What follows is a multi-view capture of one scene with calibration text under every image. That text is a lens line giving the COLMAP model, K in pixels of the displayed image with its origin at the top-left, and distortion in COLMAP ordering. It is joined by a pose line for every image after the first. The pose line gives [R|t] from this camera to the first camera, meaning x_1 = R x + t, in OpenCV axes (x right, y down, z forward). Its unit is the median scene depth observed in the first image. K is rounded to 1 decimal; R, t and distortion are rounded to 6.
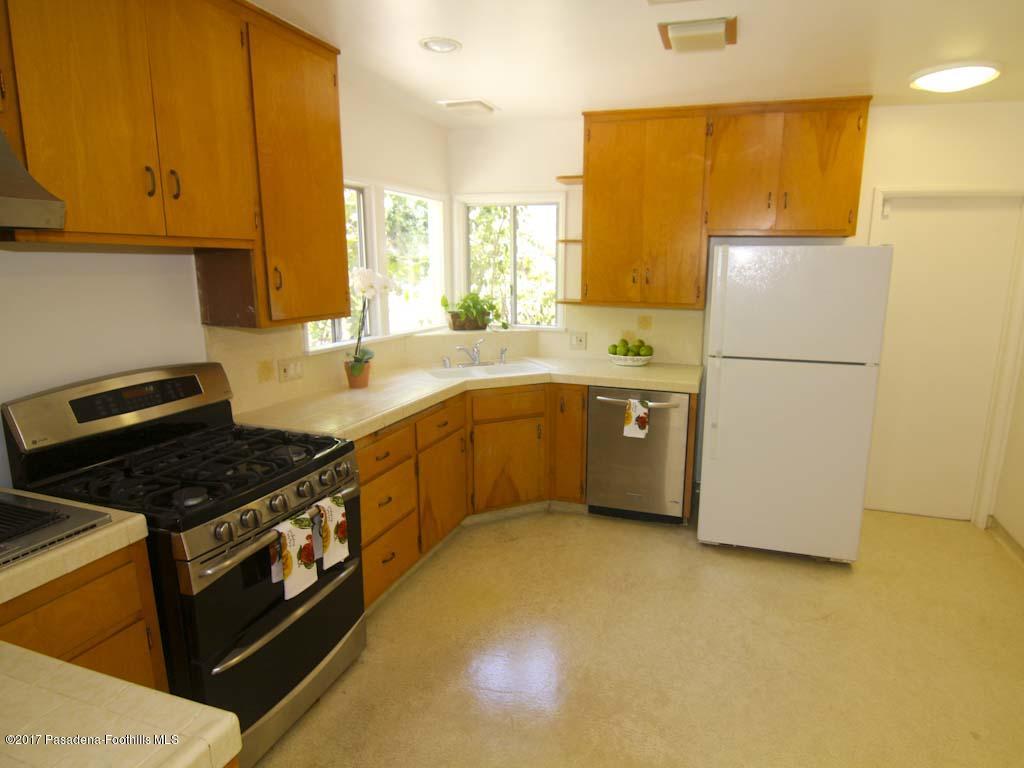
lens RADIAL K [[588.2, 0, 560.5], [0, 588.2, 378.1], [0, 0, 1]] dist [-0.003164, -0.008133]
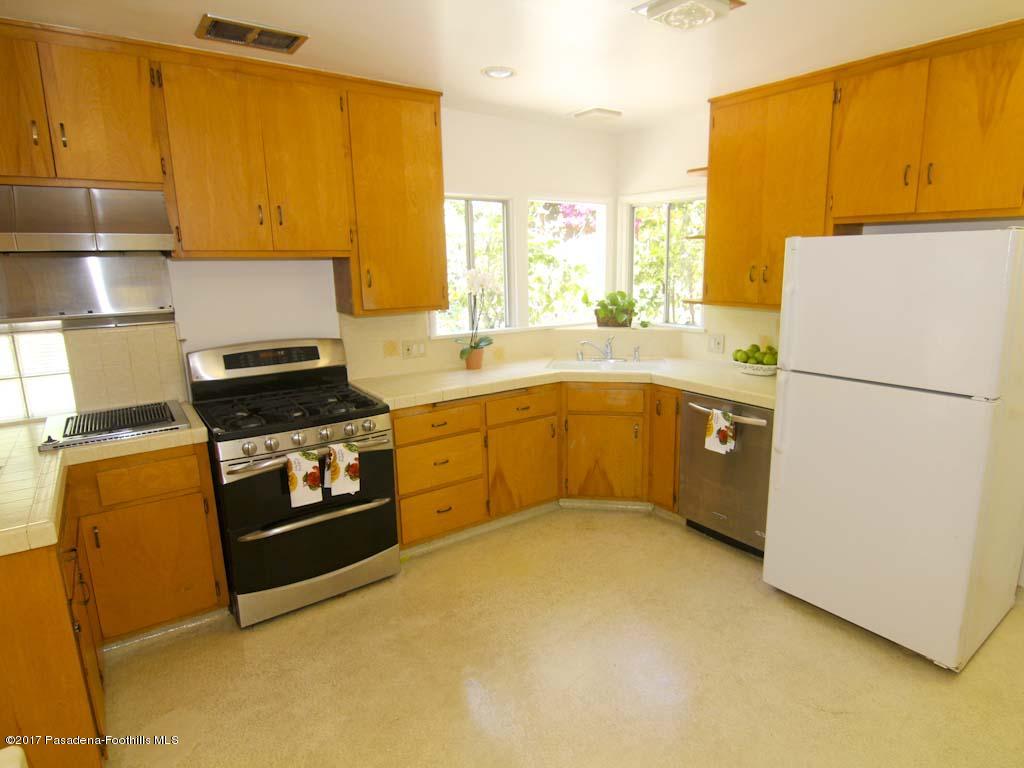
lens RADIAL K [[588.2, 0, 548.3], [0, 588.2, 378.9], [0, 0, 1]] dist [-0.003164, -0.008133]
pose [[0.811002, 0.097469, -0.576868, 0.433982], [-0.093929, 0.994926, 0.036054, -0.019879], [0.577455, 0.024944, 0.816042, 0.104085]]
